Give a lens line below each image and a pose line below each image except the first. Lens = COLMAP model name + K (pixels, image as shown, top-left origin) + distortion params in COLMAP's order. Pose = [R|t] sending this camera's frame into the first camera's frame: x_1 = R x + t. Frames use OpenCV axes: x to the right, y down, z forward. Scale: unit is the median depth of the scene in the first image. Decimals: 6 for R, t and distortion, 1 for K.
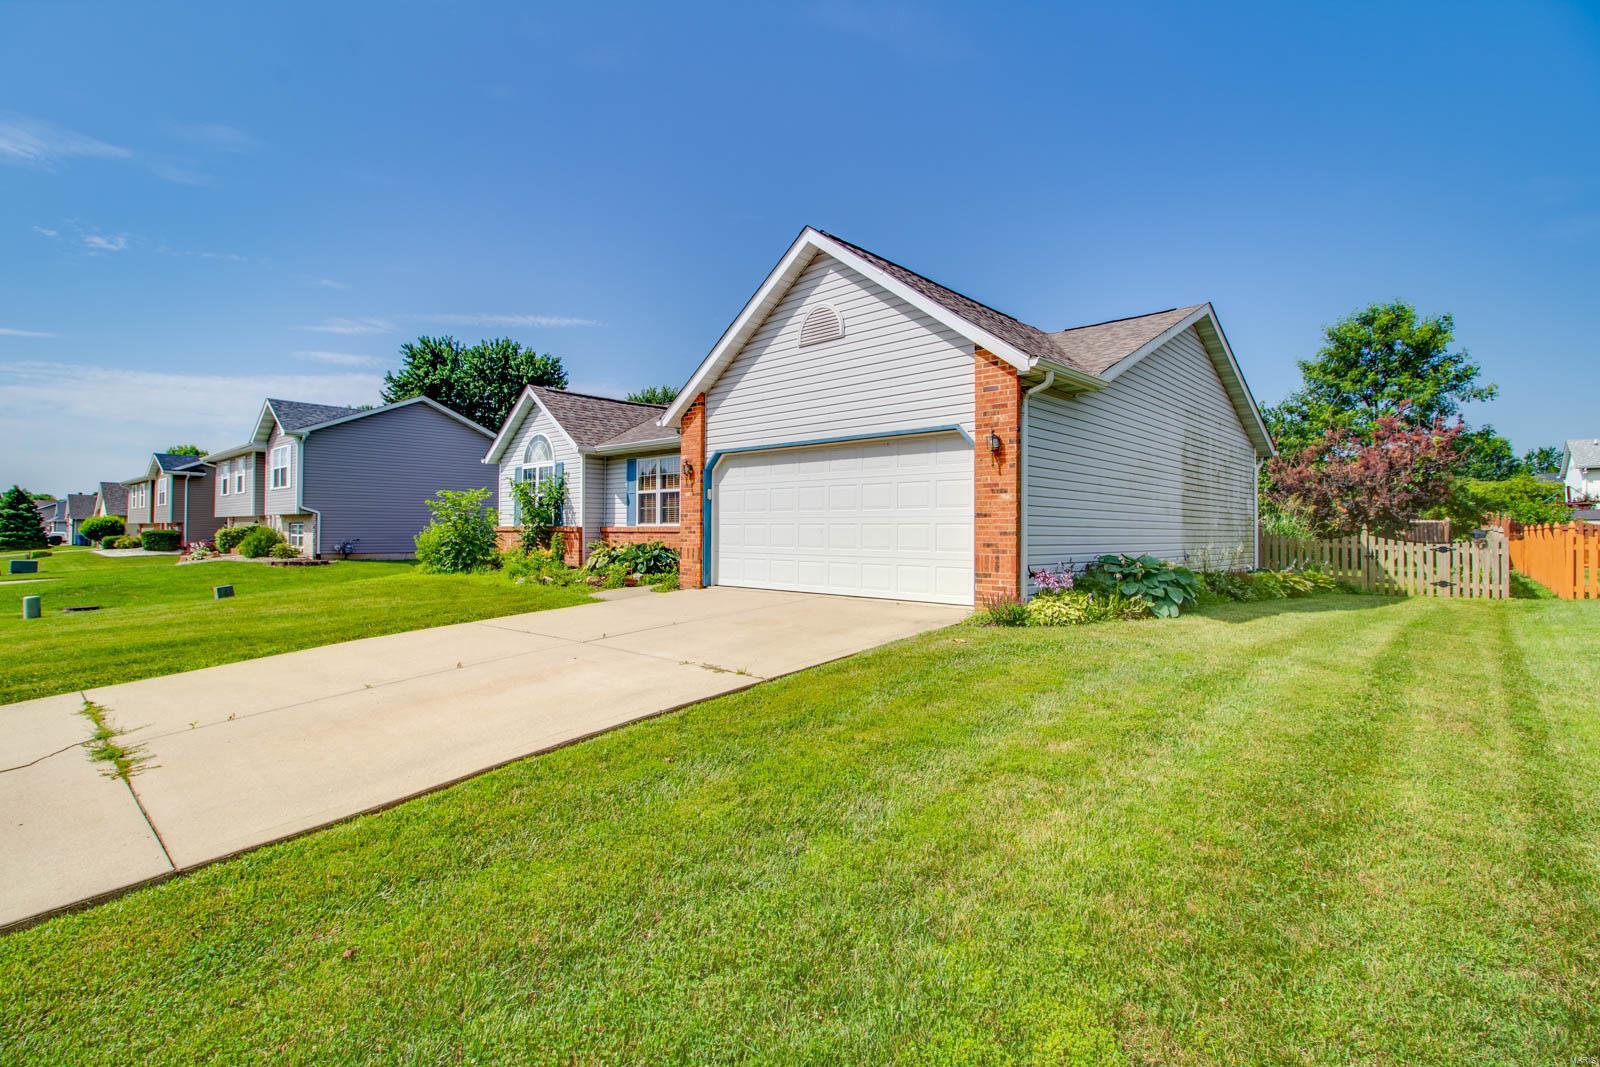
lens RADIAL K [[753.4, 0, 802.5], [0, 753.4, 533.6], [0, 0, 1]] dist [-0.007329, -0.002447]
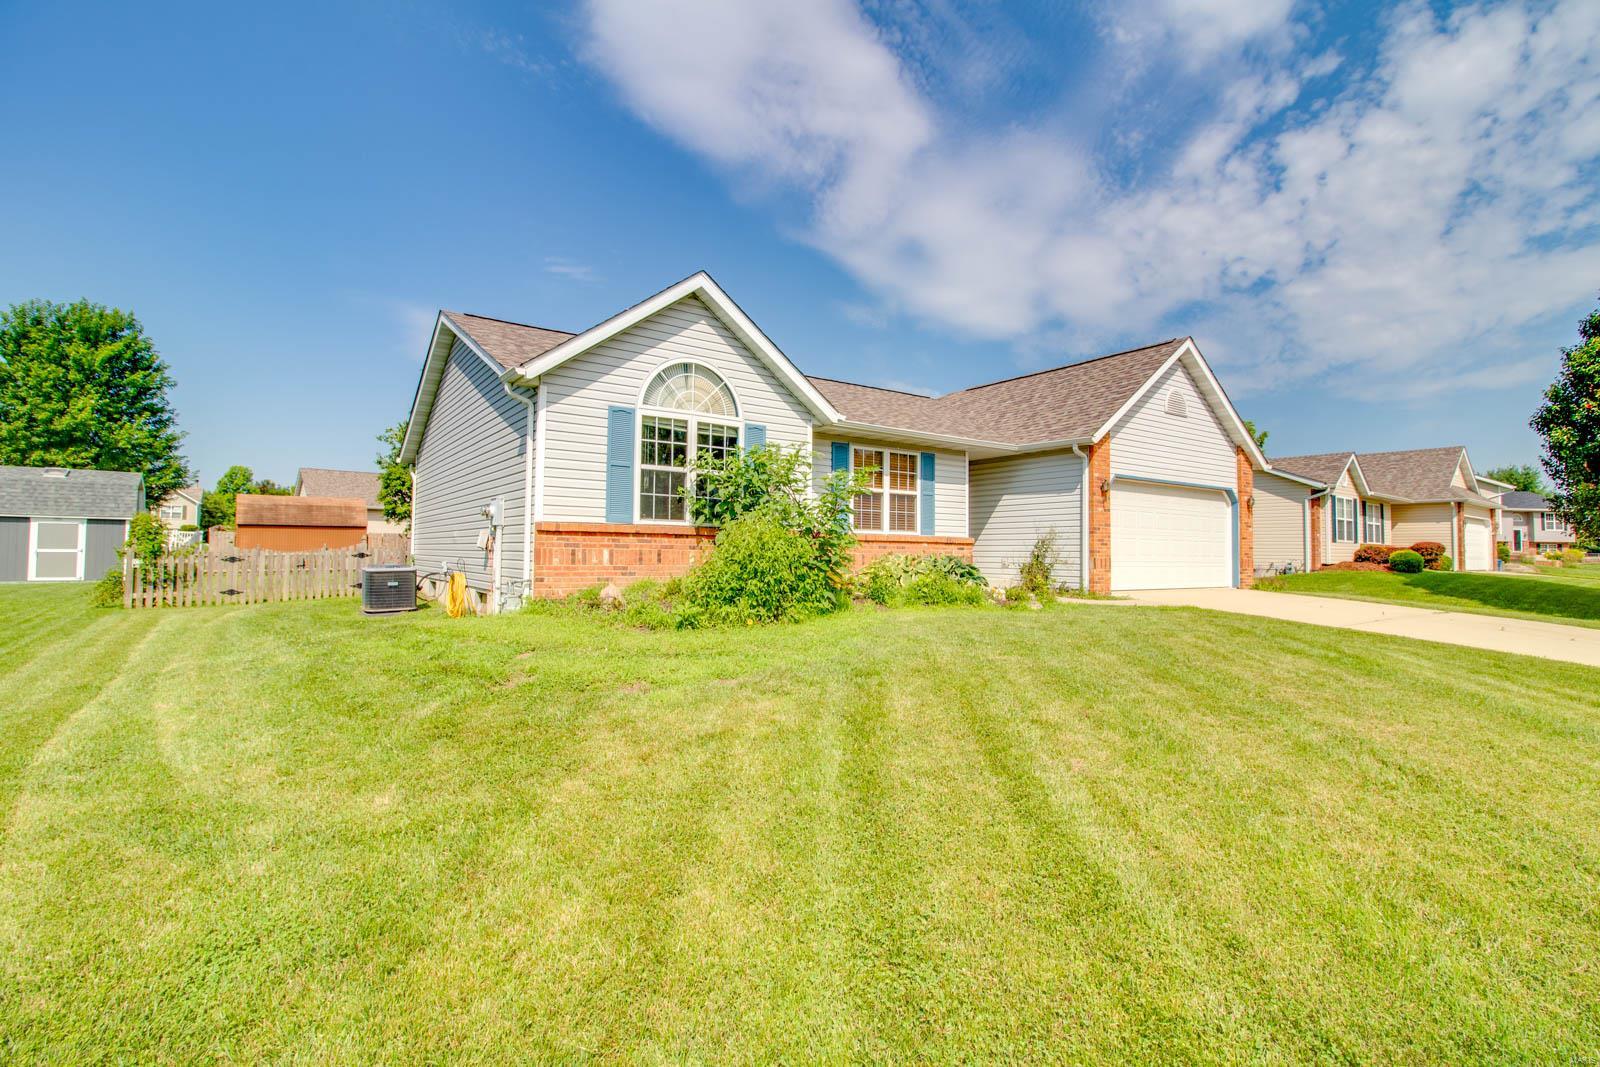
lens RADIAL K [[753.4, 0, 802.9], [0, 753.4, 535.4], [0, 0, 1]] dist [-0.007329, -0.002447]
pose [[0.207814, 0.020626, 0.977951, -1.065928], [-0.010082, 0.999770, -0.018944, 0.008349], [-0.978116, -0.005922, 0.207974, 0.974712]]
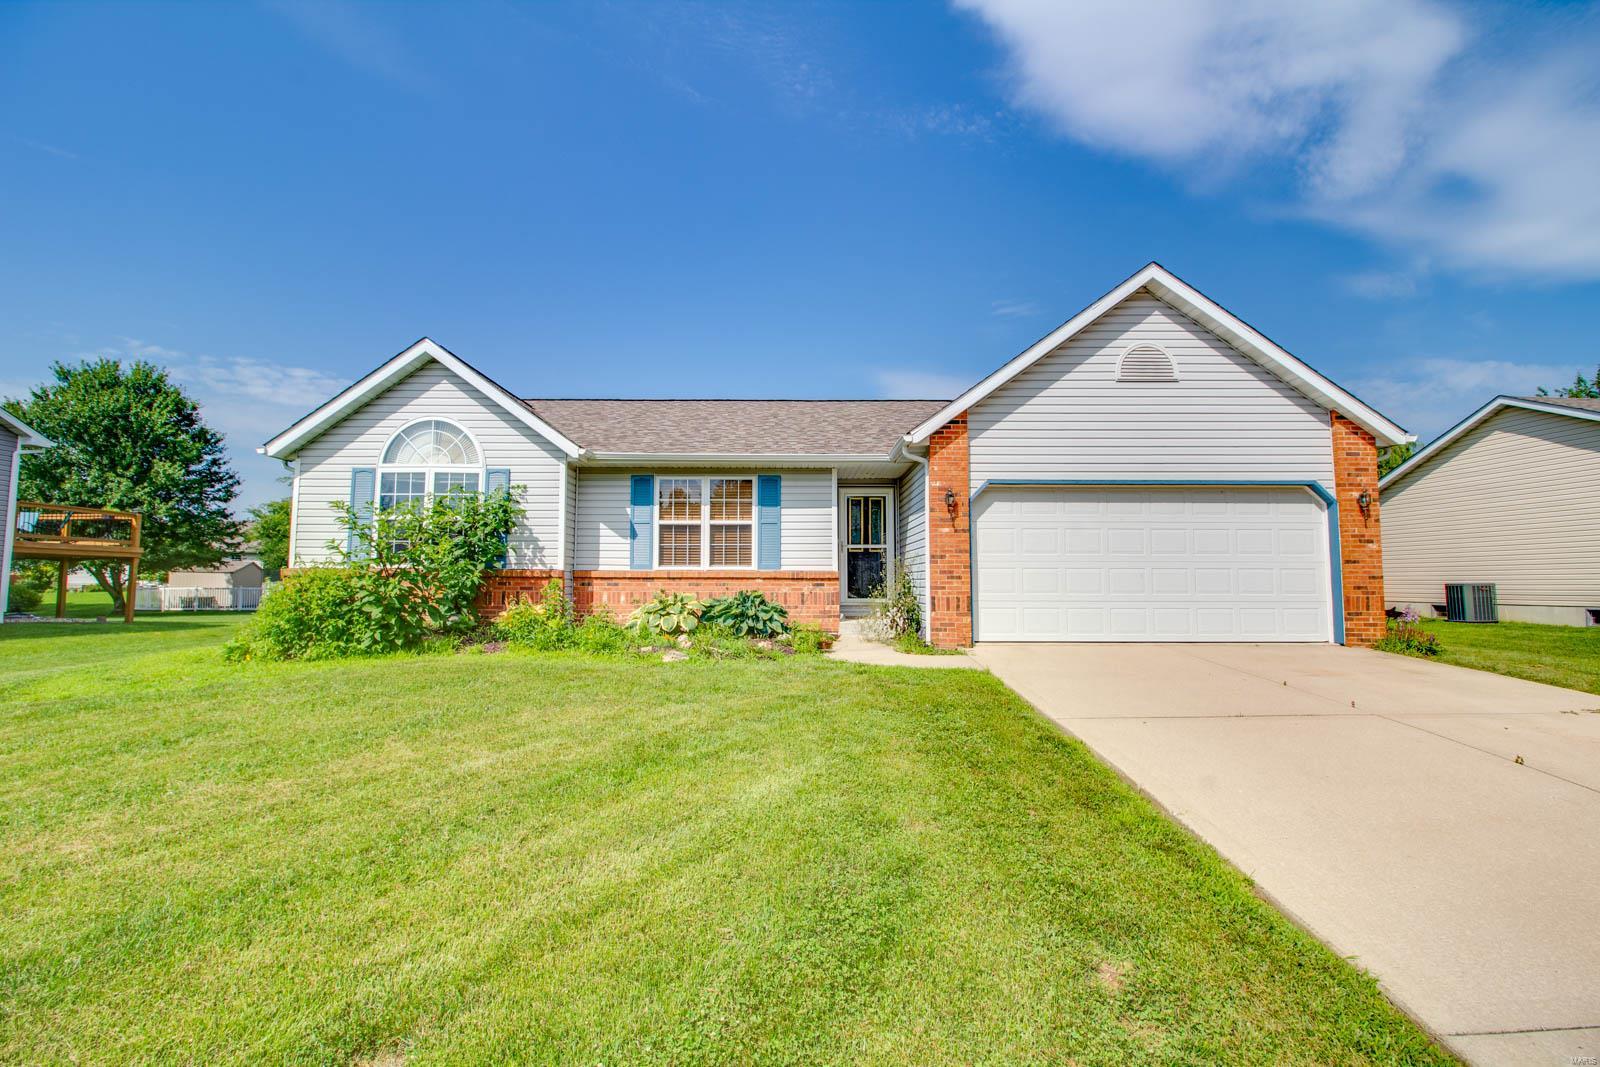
lens RADIAL K [[753.4, 0, 804.6], [0, 753.4, 532.3], [0, 0, 1]] dist [-0.007329, -0.002447]
pose [[0.728343, 0.042818, 0.683874, -0.662890], [0.002324, 0.997886, -0.064954, 0.001947], [-0.685209, 0.048898, 0.726703, 0.422002]]
